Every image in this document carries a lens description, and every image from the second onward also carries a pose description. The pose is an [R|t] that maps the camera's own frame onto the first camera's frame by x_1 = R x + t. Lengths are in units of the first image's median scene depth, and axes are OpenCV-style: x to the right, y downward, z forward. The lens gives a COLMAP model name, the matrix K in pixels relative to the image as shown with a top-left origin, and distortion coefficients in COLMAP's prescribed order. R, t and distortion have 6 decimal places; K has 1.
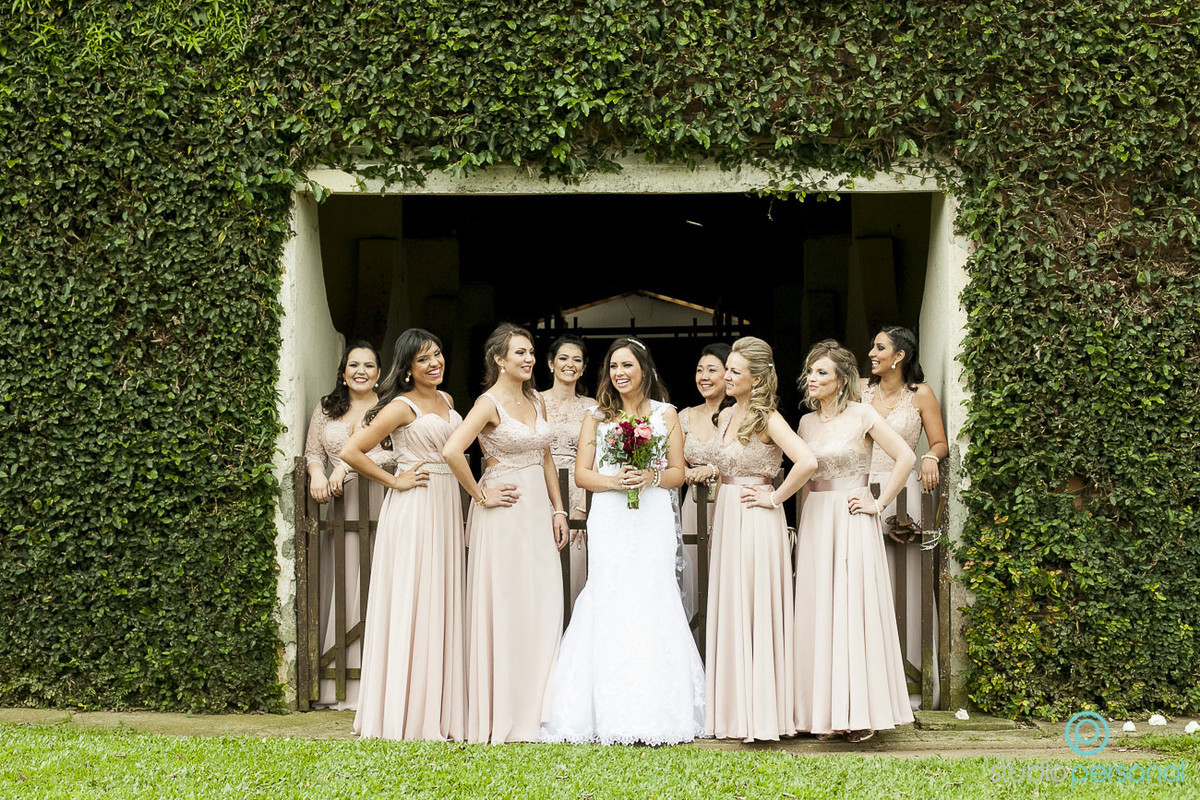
lens RADIAL K [[2040.0, 0, 591.4], [0, 2040.0, 404.2], [0, 0, 1]] dist [-0.125767, 0.000000]
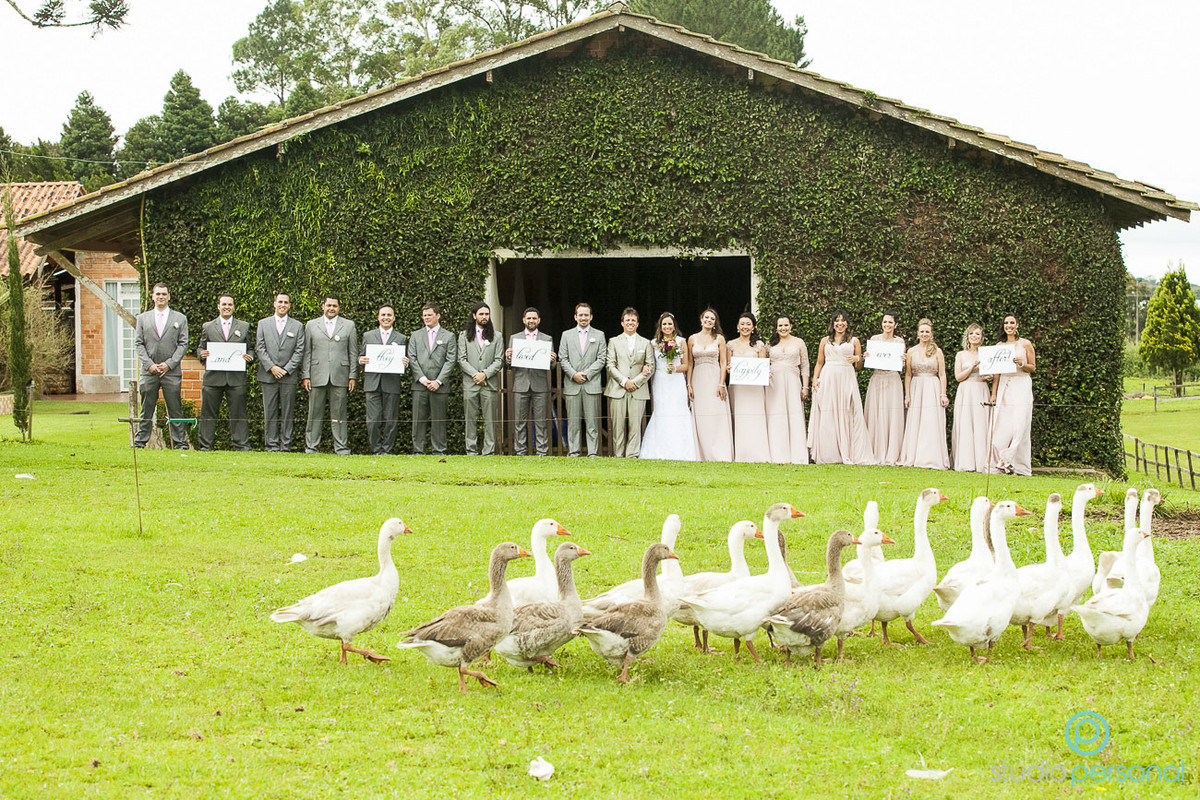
lens RADIAL K [[3539.5, 0, 600.3], [0, 3539.5, 397.1], [0, 0, 1]] dist [-0.208533, 0.000000]
pose [[0.999053, -0.005392, -0.043169, 0.180265], [0.009031, 0.996379, 0.084544, -0.306712], [0.042556, -0.084854, 0.995484, -3.413850]]
